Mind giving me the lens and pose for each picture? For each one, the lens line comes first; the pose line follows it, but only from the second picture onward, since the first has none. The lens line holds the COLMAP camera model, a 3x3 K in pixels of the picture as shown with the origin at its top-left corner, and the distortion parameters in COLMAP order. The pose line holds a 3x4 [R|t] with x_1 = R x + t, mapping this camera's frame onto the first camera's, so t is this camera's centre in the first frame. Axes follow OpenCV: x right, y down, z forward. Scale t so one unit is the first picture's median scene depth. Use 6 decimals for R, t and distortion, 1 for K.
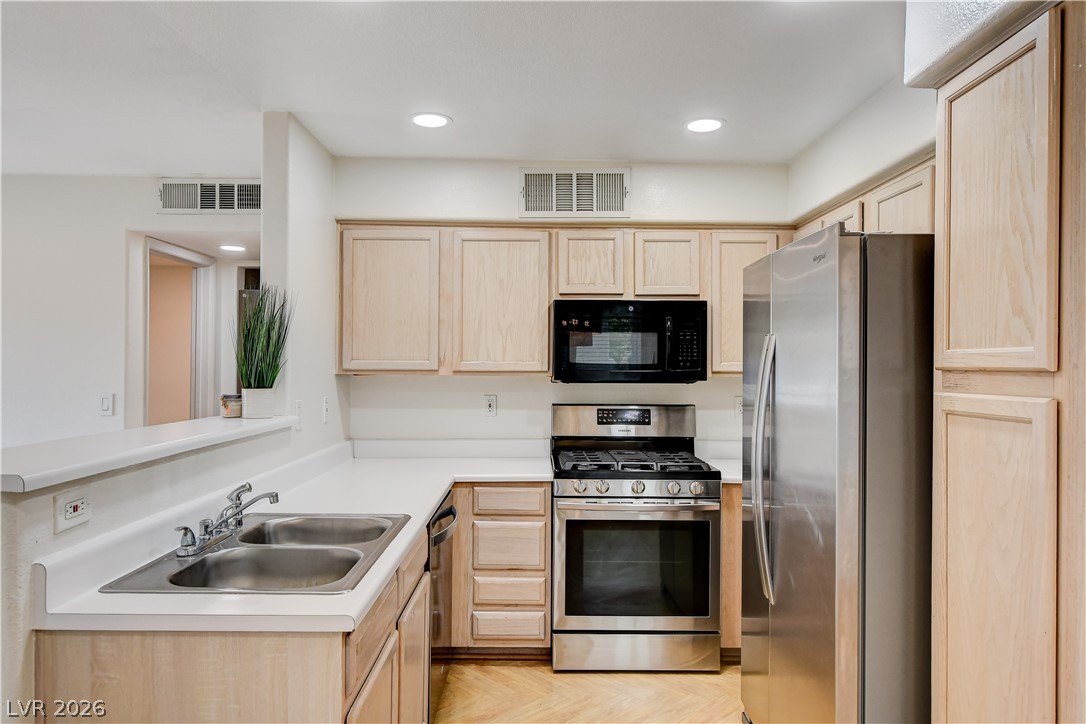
lens RADIAL K [[712.5, 0, 542.9], [0, 712.5, 370.2], [0, 0, 1]] dist [-0.008027, 0.000898]
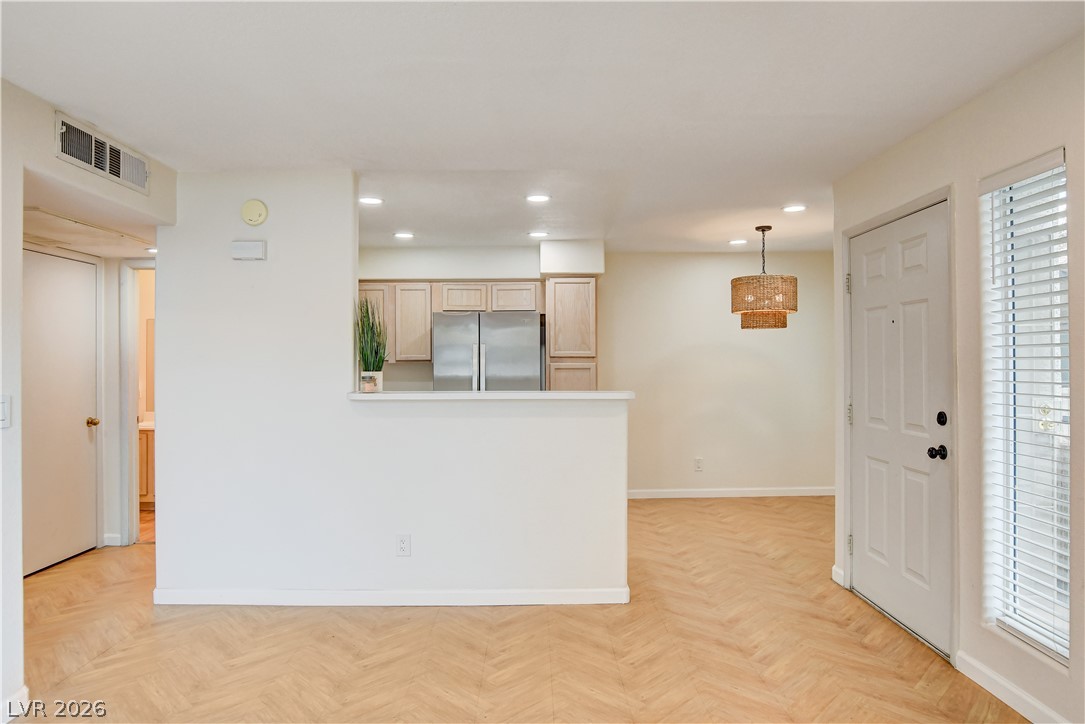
lens RADIAL K [[646.4, 0, 538.6], [0, 646.4, 361.0], [0, 0, 1]] dist [-0.027076, -0.000741]
pose [[0.003707, -0.005348, 0.999979, -1.338065], [0.008868, 0.999947, 0.005315, 0.000369], [-0.999954, 0.008848, 0.003754, 0.525346]]
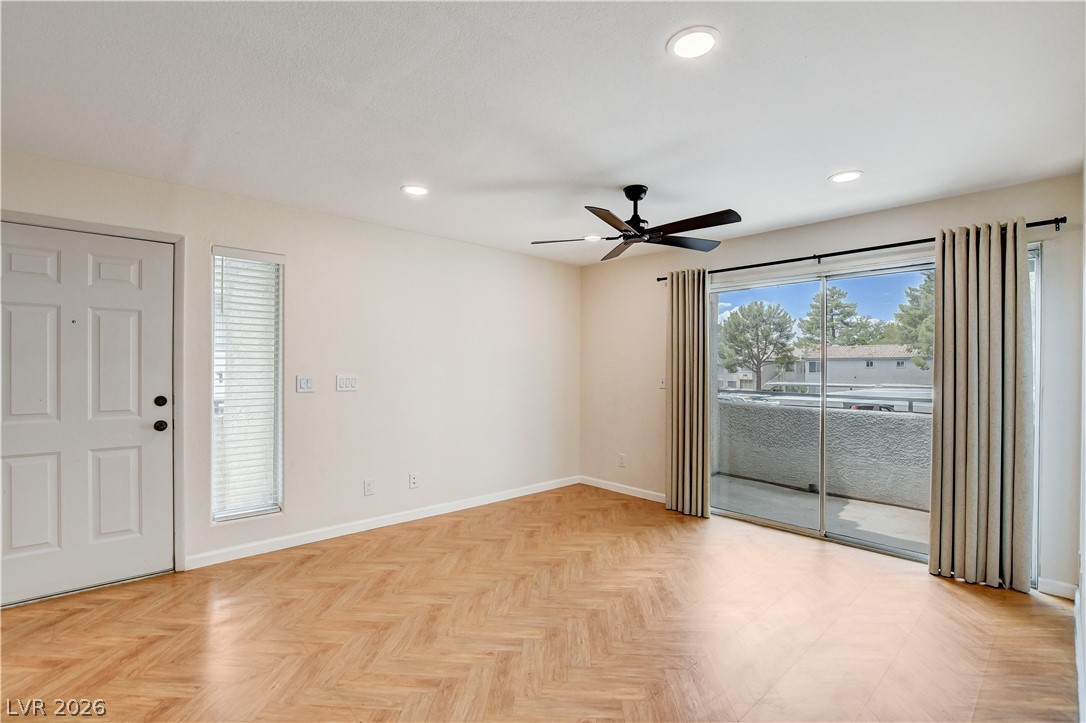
lens RADIAL K [[488.9, 0, 540.1], [0, 488.9, 373.7], [0, 0, 1]] dist [-0.018552, 0.000248]
pose [[-0.749367, -0.002565, -0.662150, -0.463407], [-0.013298, 0.999849, 0.011177, 0.017000], [0.662022, 0.017181, -0.749288, 1.076804]]
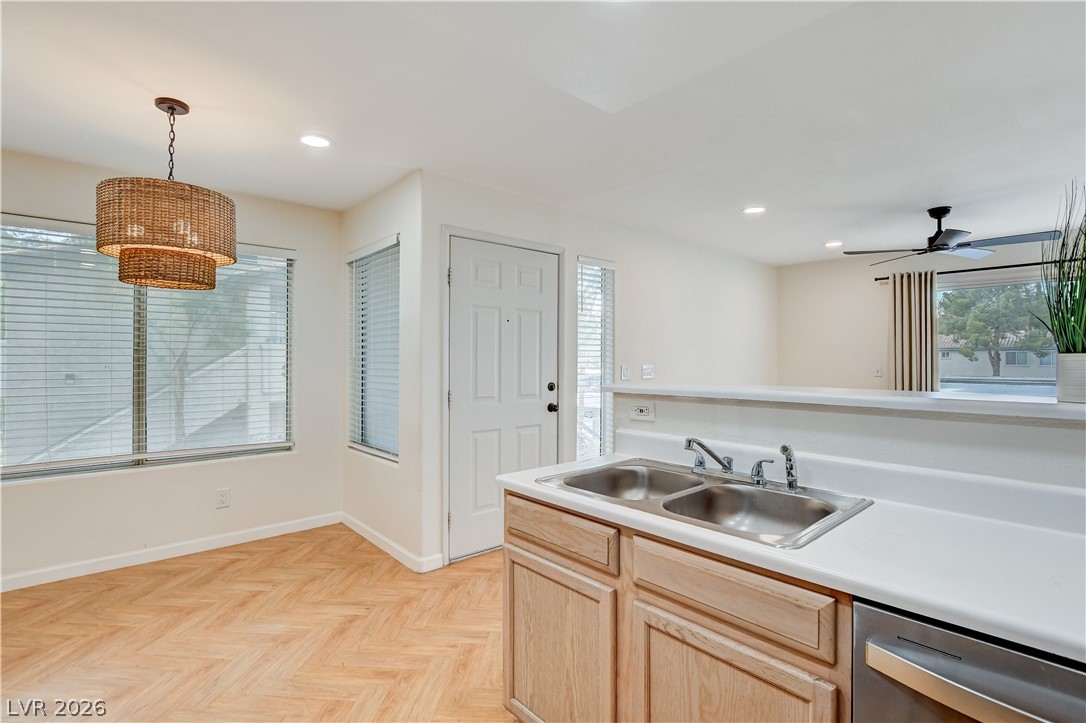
lens RADIAL K [[512.7, 0, 543.0], [0, 512.7, 361.5], [0, 0, 1]] dist [-0.019214, 0.000034]
pose [[-0.756603, -0.006303, -0.653844, 0.178954], [-0.009151, 0.999958, 0.000951, 0.029342], [0.653810, 0.006703, -0.756629, 0.804970]]
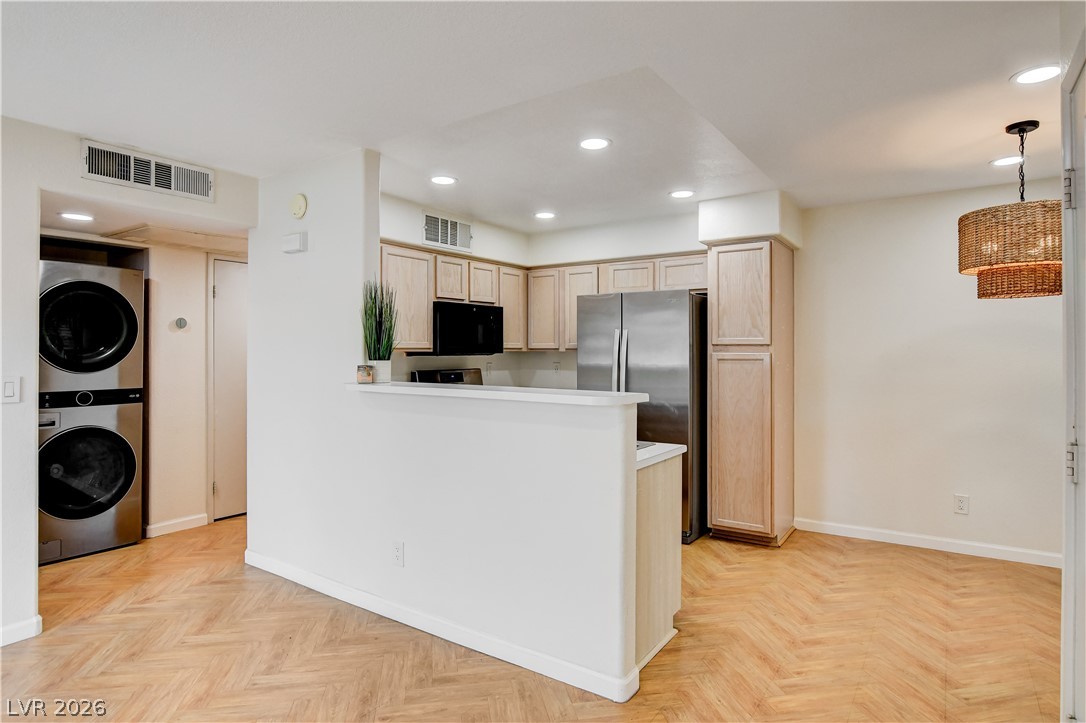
lens RADIAL K [[594.1, 0, 540.0], [0, 594.1, 351.8], [0, 0, 1]] dist [-0.015740, 0.000992]
pose [[0.577535, -0.008123, 0.816326, -0.896334], [0.007760, 0.999960, 0.004460, 0.005394], [-0.816329, 0.003760, 0.577575, 0.094680]]
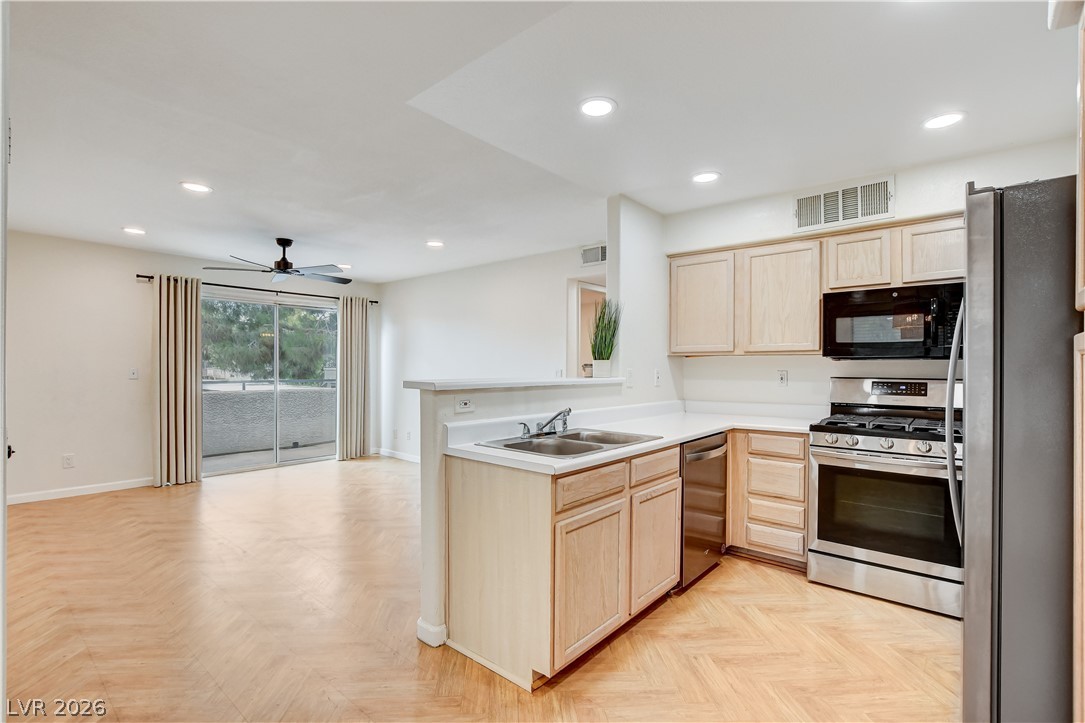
lens RADIAL K [[498.6, 0, 546.9], [0, 498.6, 369.3], [0, 0, 1]] dist [-0.014253, -0.000367]
pose [[0.756227, -0.000353, -0.654310, 0.222746], [-0.003595, 0.999983, -0.004695, 0.042392], [0.654300, 0.005903, 0.756212, 0.010315]]
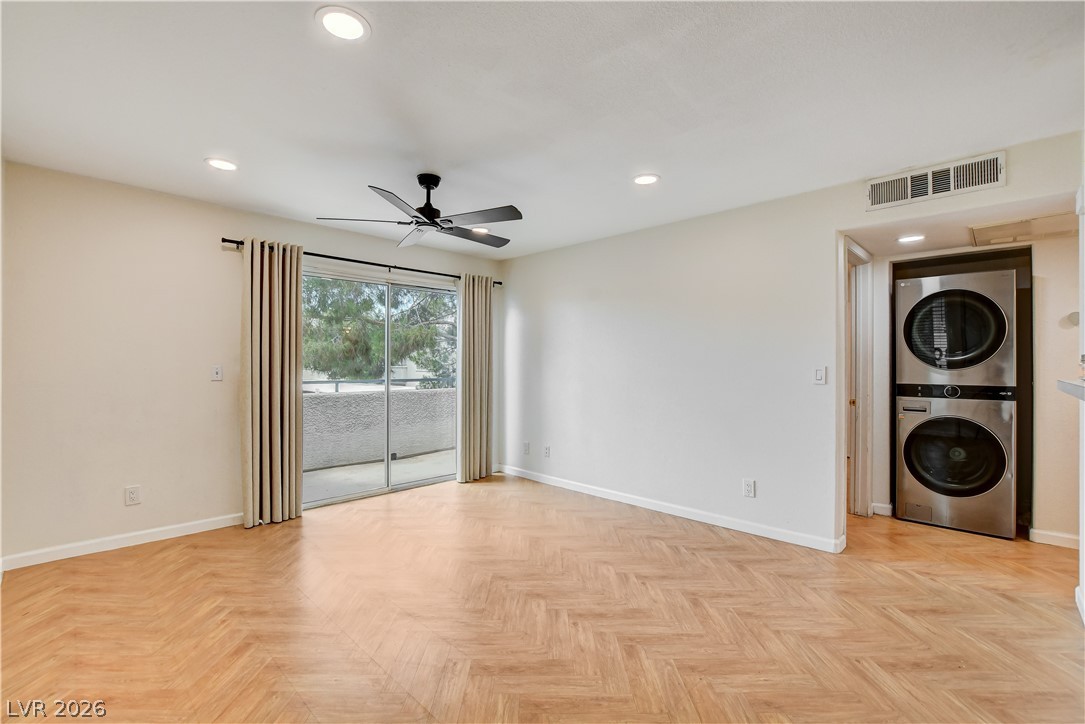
lens RADIAL K [[474.6, 0, 542.5], [0, 474.6, 362.0], [0, 0, 1]] dist [-0.020632, 0.000669]
pose [[0.702089, -0.009146, -0.712031, -0.405706], [-0.001327, 0.999899, -0.014152, 0.041144], [0.712088, 0.010881, 0.702006, 0.096152]]
